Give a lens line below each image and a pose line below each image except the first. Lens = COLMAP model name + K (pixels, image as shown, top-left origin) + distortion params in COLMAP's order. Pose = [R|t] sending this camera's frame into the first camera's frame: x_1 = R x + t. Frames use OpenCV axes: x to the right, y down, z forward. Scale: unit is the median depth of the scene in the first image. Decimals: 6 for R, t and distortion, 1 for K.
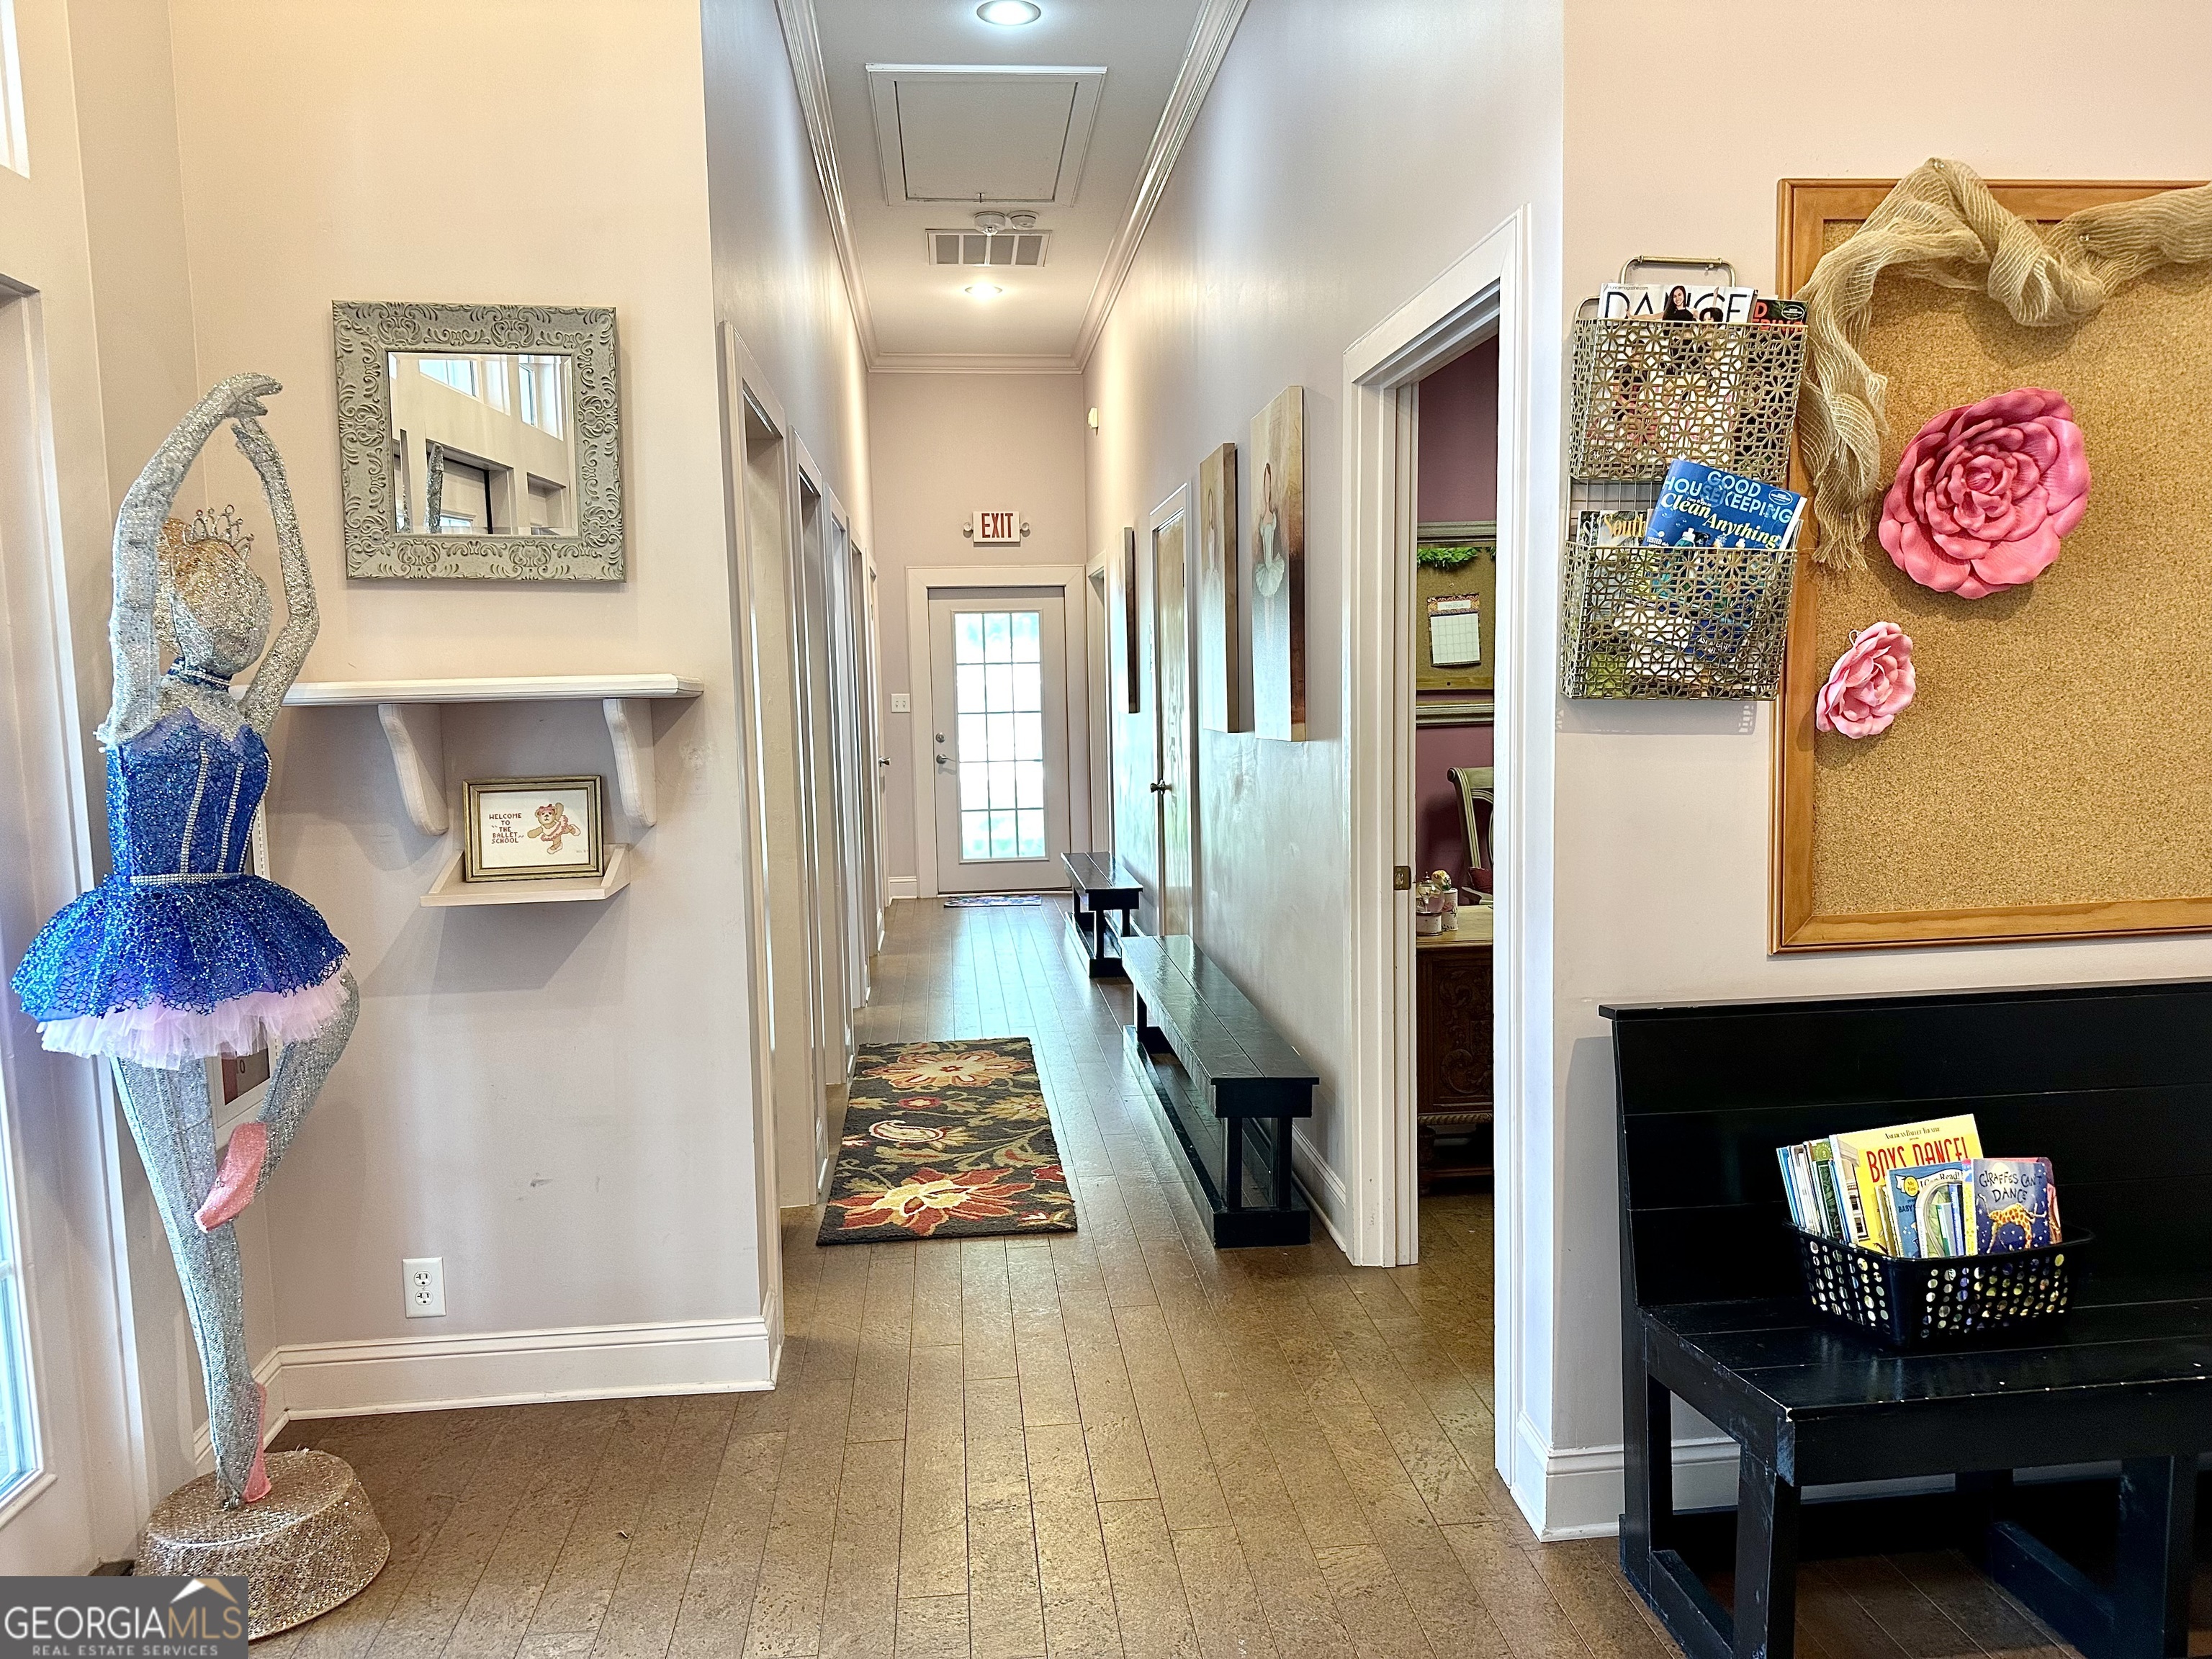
lens RADIAL K [[1487.7, 0, 1106.0], [0, 1487.7, 829.5], [0, 0, 1]] dist [0.050006, -0.000048]
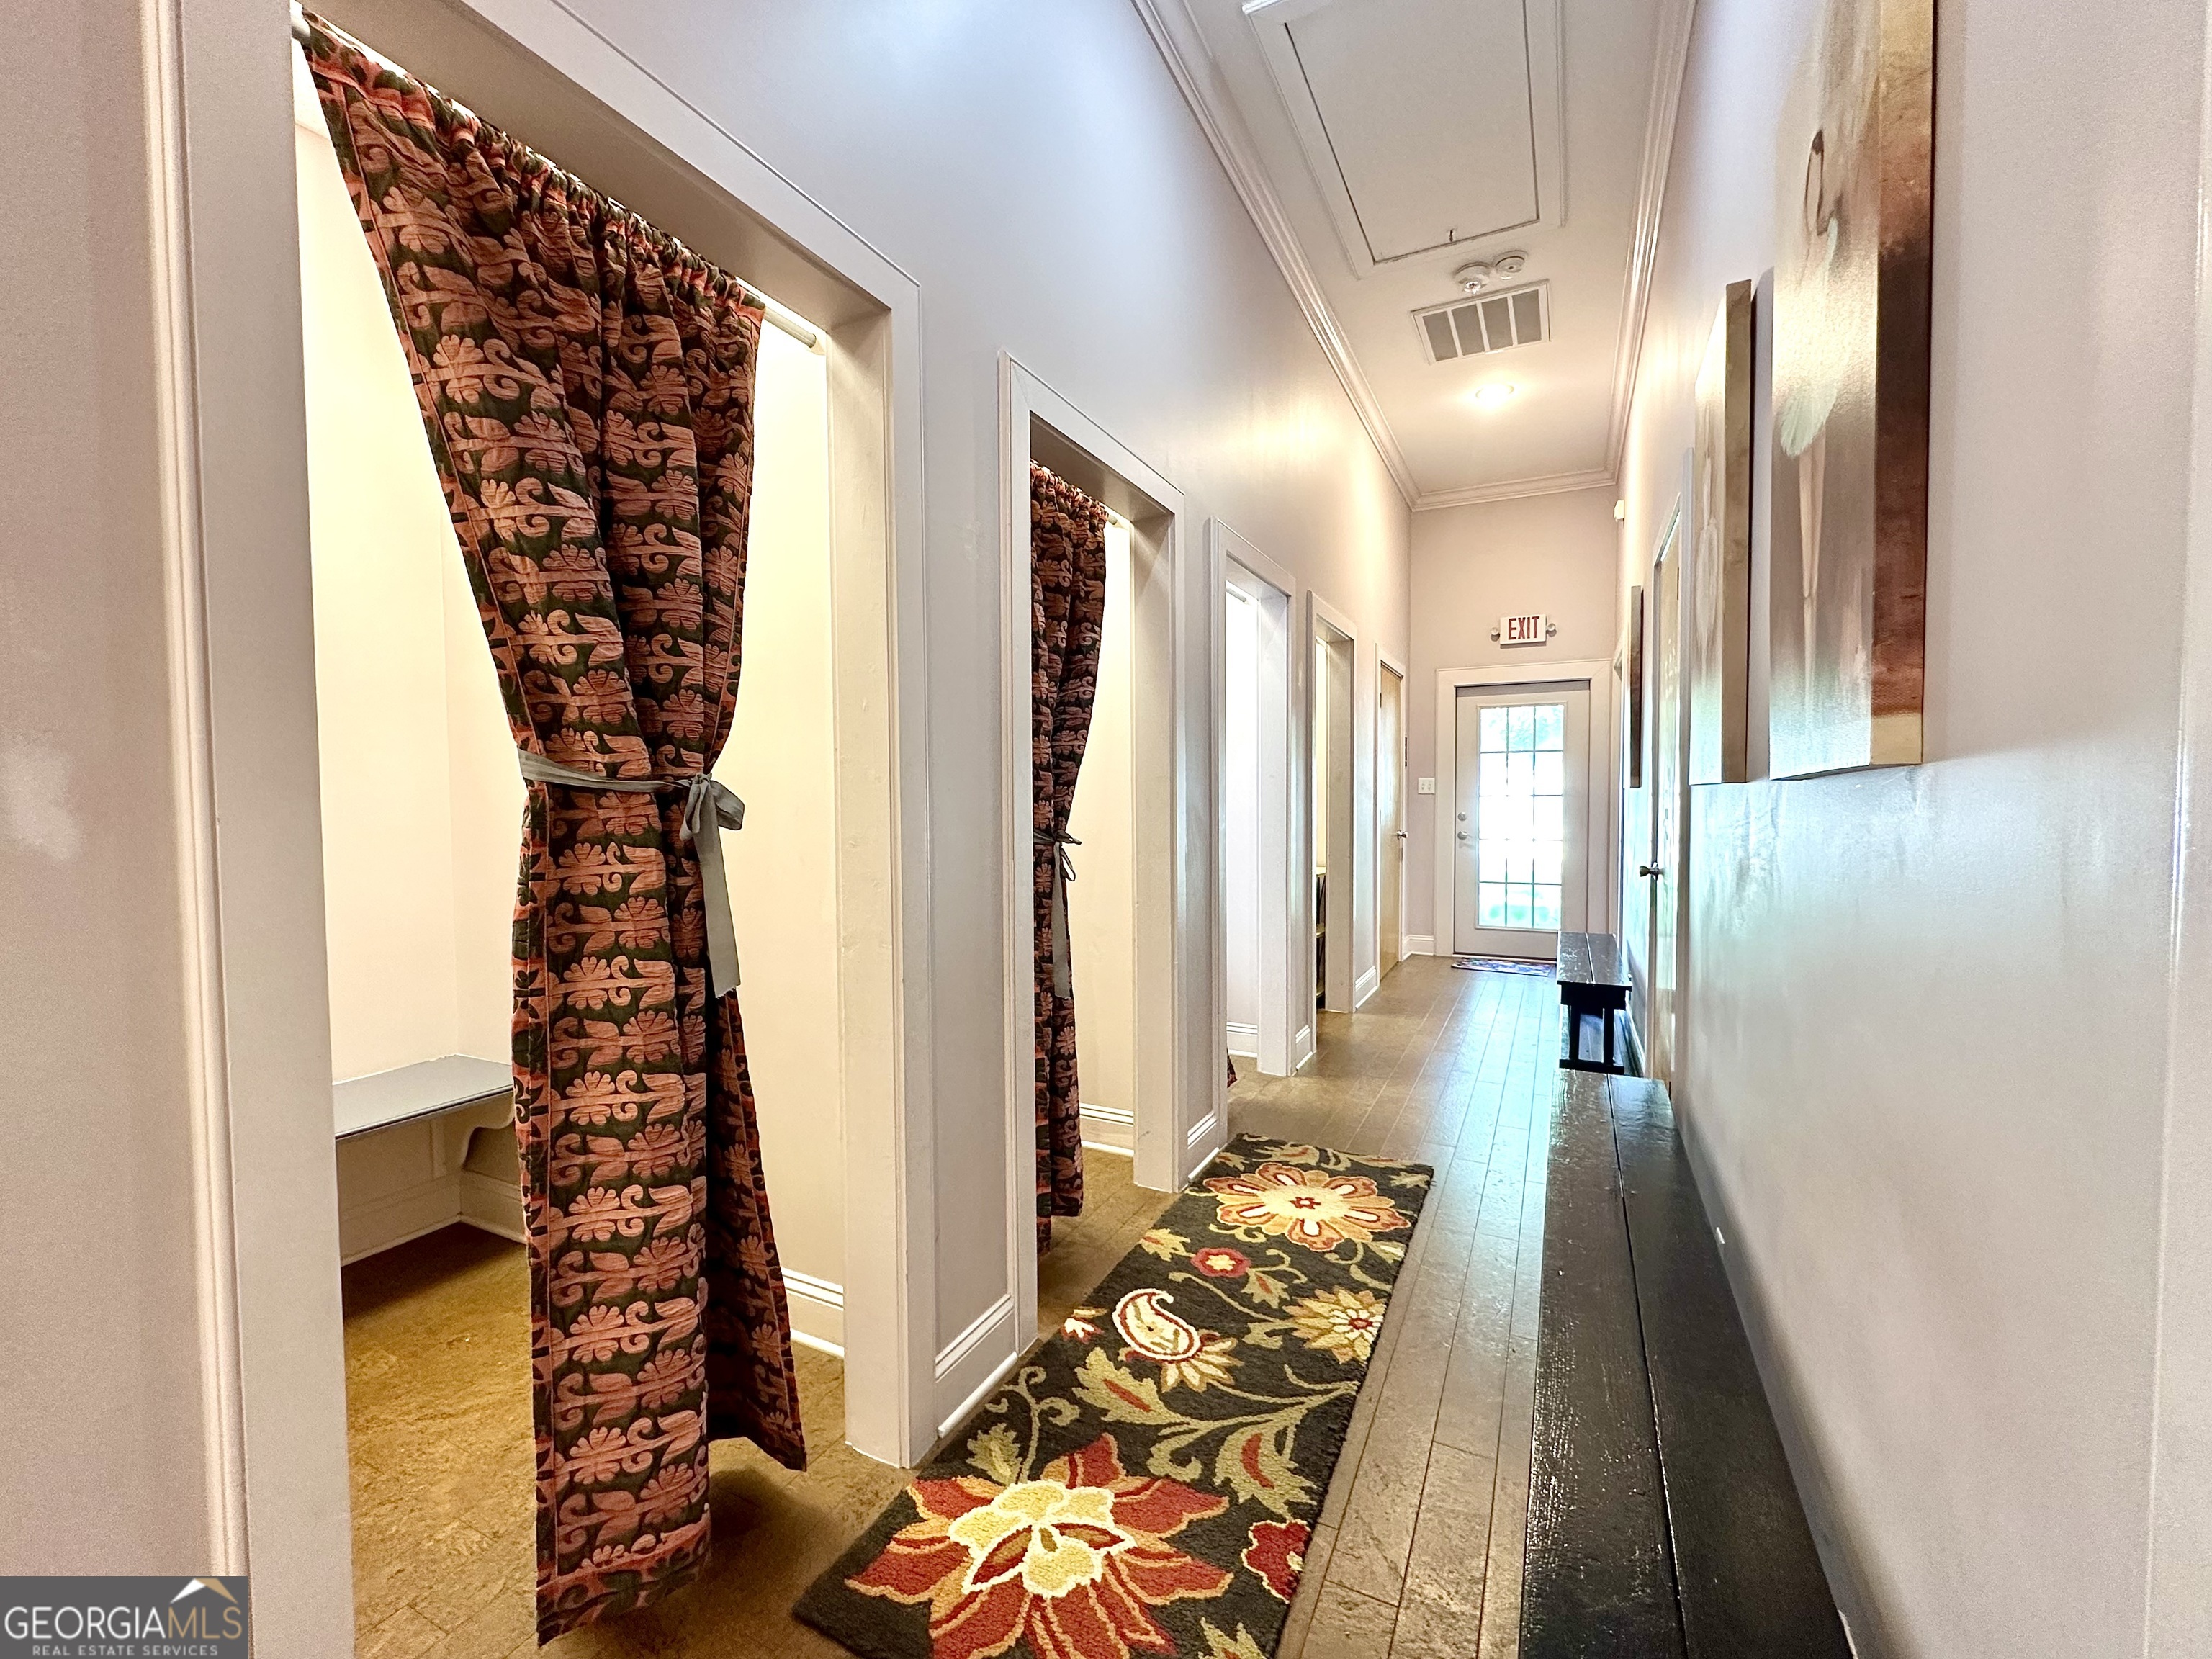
lens RADIAL K [[902.2, 0, 1106.0], [0, 902.2, 829.5], [0, 0, 1]] dist [-0.007084, 0.000149]
pose [[0.840638, 0.034533, -0.540495, 0.067527], [-0.064722, 0.997219, -0.036948, -0.017931], [0.537716, 0.066042, 0.840535, 0.557956]]
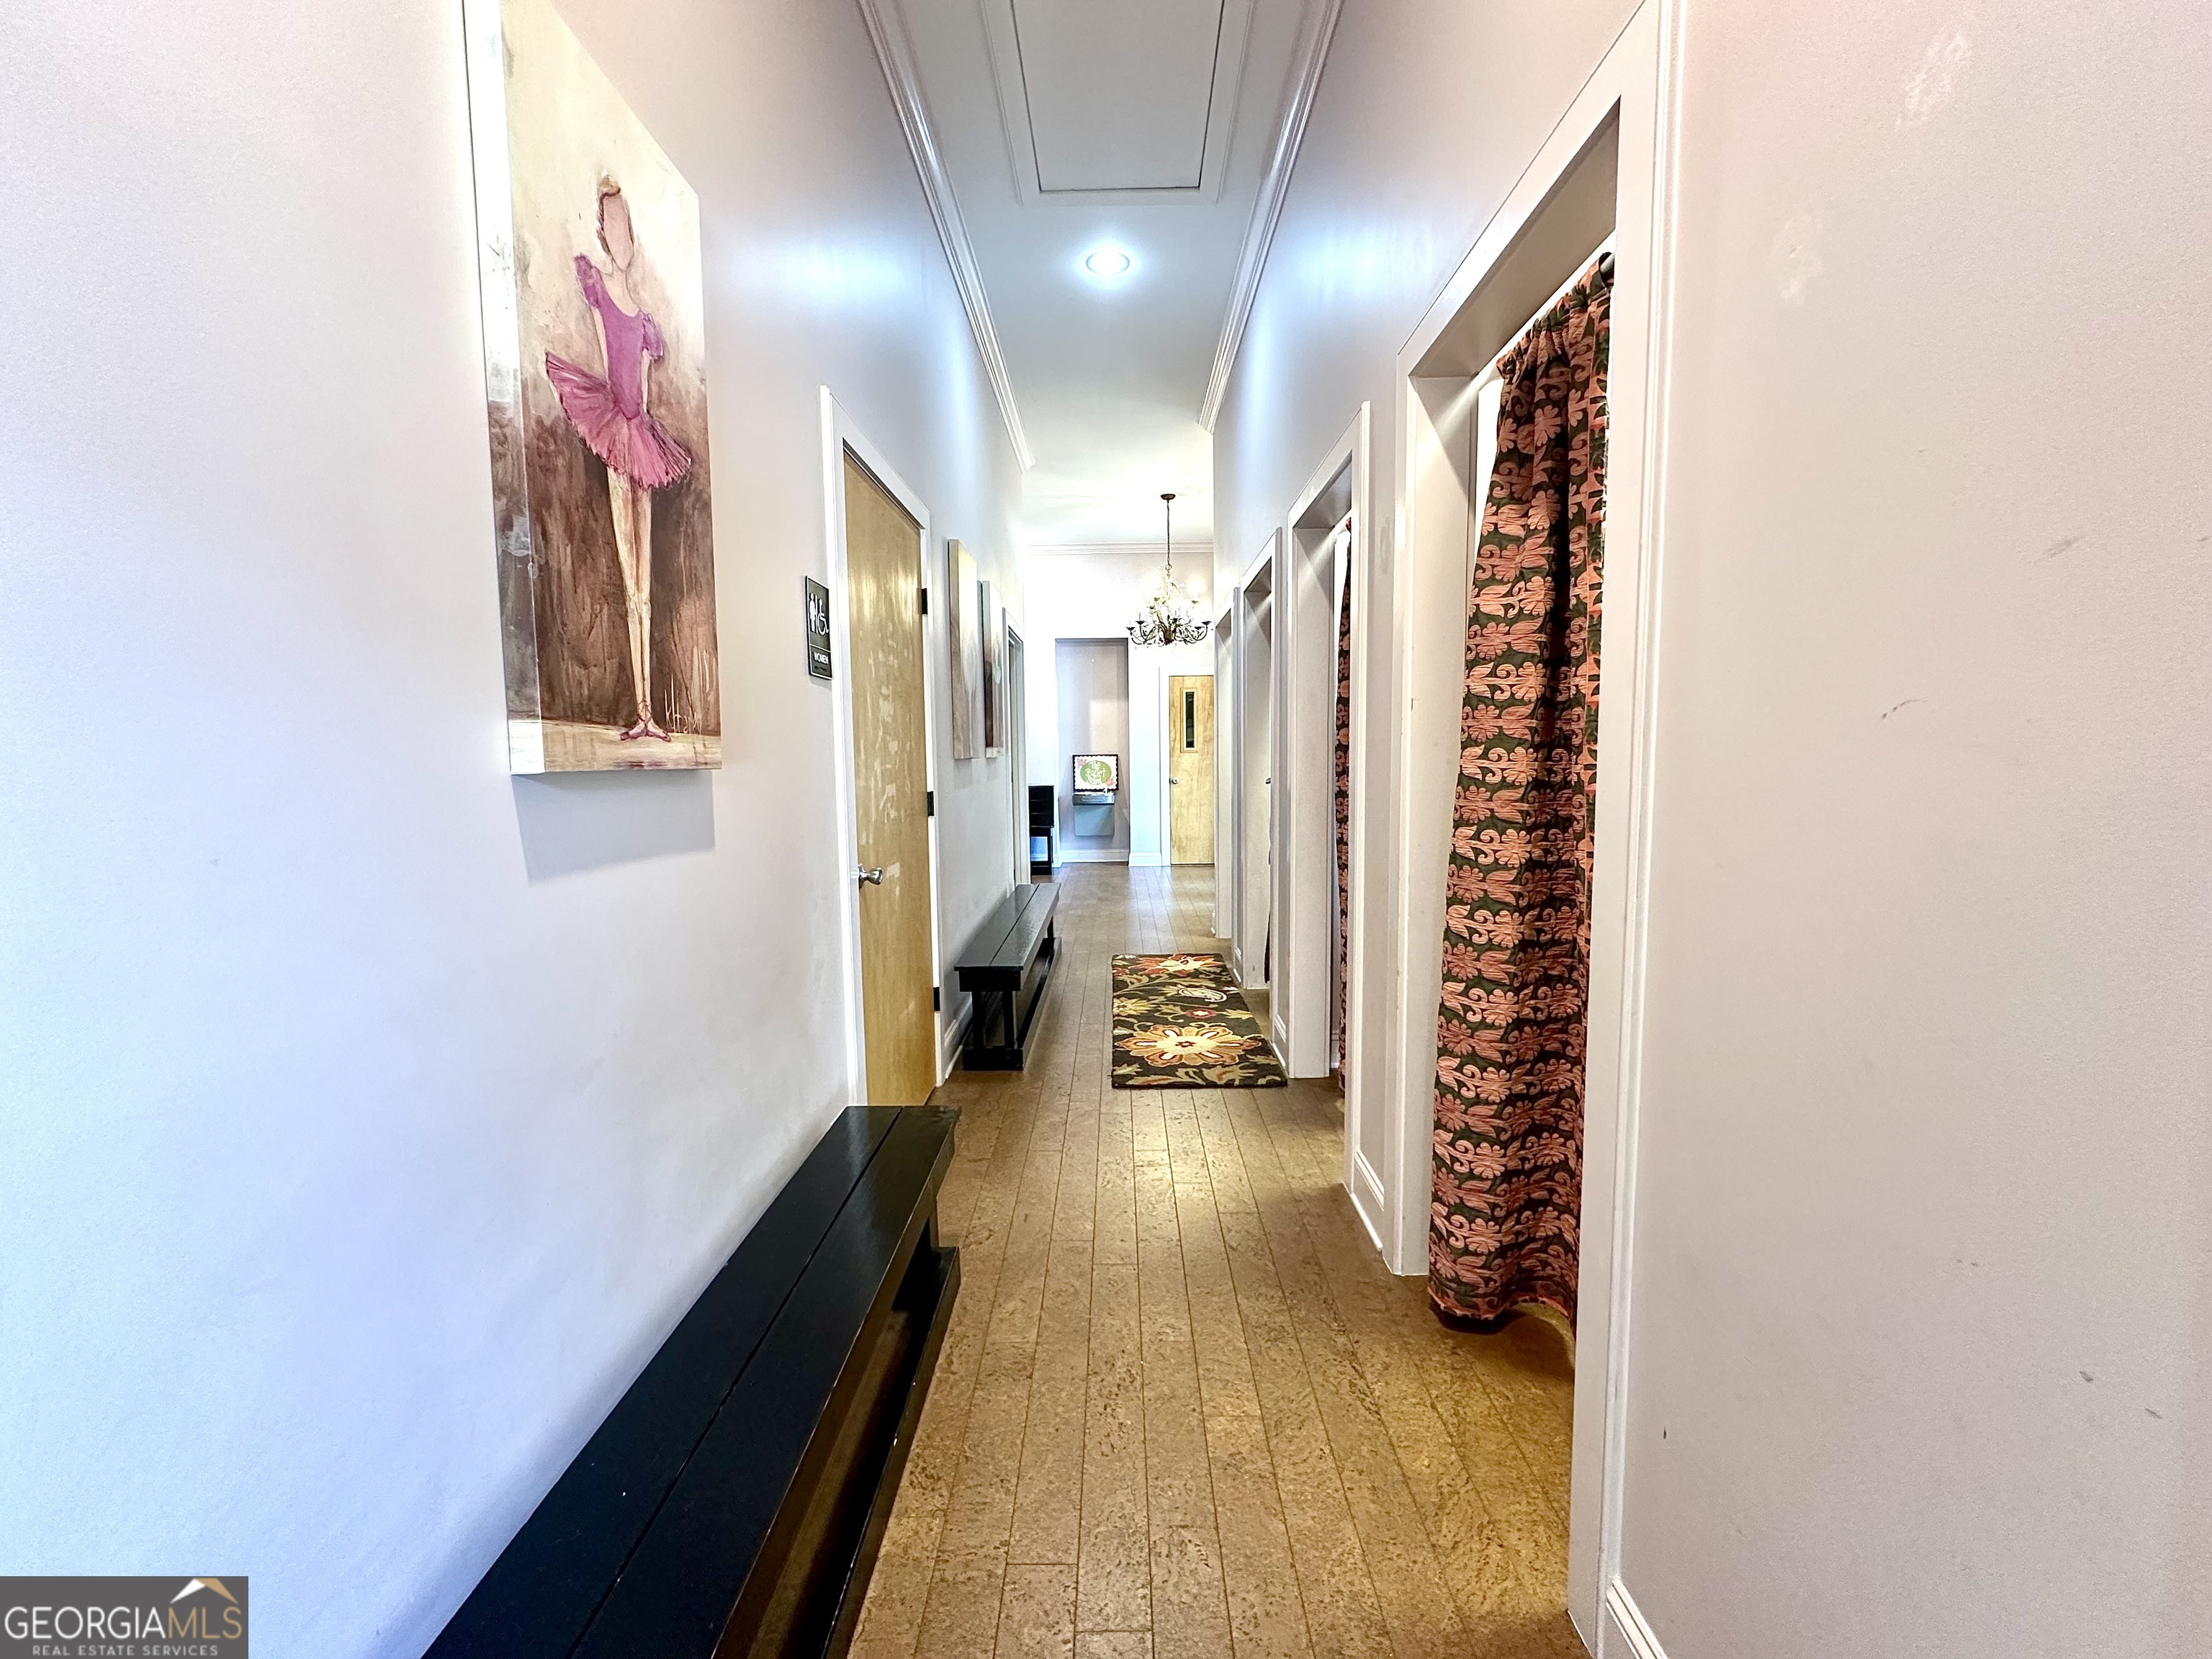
lens RADIAL K [[902.2, 0, 1106.0], [0, 902.2, 829.5], [0, 0, 1]] dist [-0.007084, 0.000149]
pose [[-0.991919, 0.027505, 0.123856, -0.144982], [0.048935, 0.983623, 0.173470, -0.140402], [-0.117057, 0.178129, -0.977020, 1.798802]]
